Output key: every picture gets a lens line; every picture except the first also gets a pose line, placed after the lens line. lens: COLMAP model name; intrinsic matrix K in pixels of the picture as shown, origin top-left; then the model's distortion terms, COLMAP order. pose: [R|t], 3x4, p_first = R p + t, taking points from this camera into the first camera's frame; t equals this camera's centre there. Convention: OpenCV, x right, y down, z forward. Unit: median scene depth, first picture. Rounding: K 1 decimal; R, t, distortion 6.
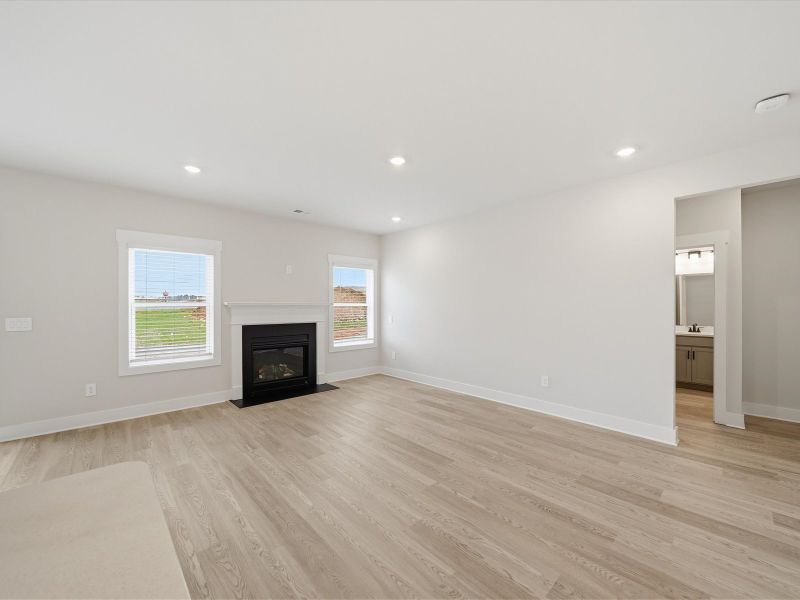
lens RADIAL K [[322.6, 0, 402.1], [0, 322.6, 305.3], [0, 0, 1]] dist [0.010201, -0.000268]
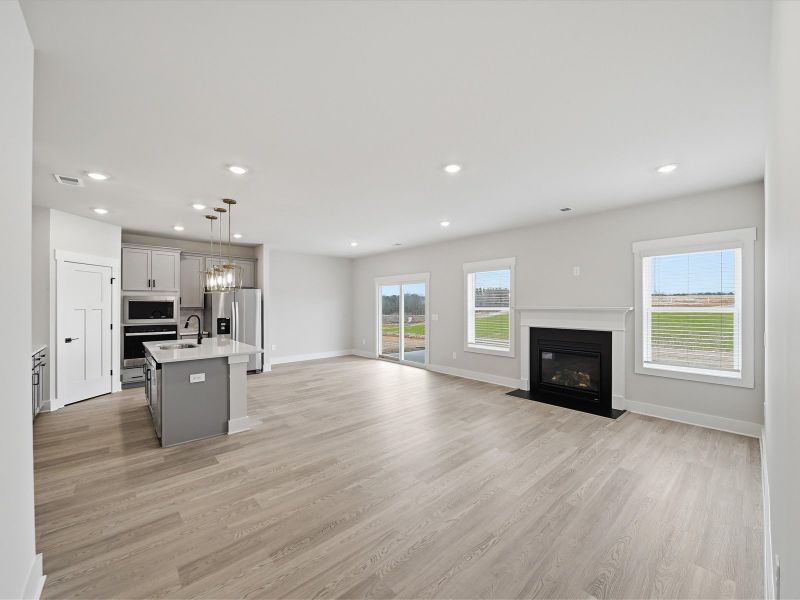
lens RADIAL K [[320.6, 0, 399.1], [0, 320.6, 307.0], [0, 0, 1]] dist [-0.038517, 0.000023]
pose [[-0.025486, -0.000583, -0.999675, 0.709460], [-0.008976, 0.999960, -0.000354, -0.003879], [0.999635, 0.008965, -0.025491, 0.639676]]
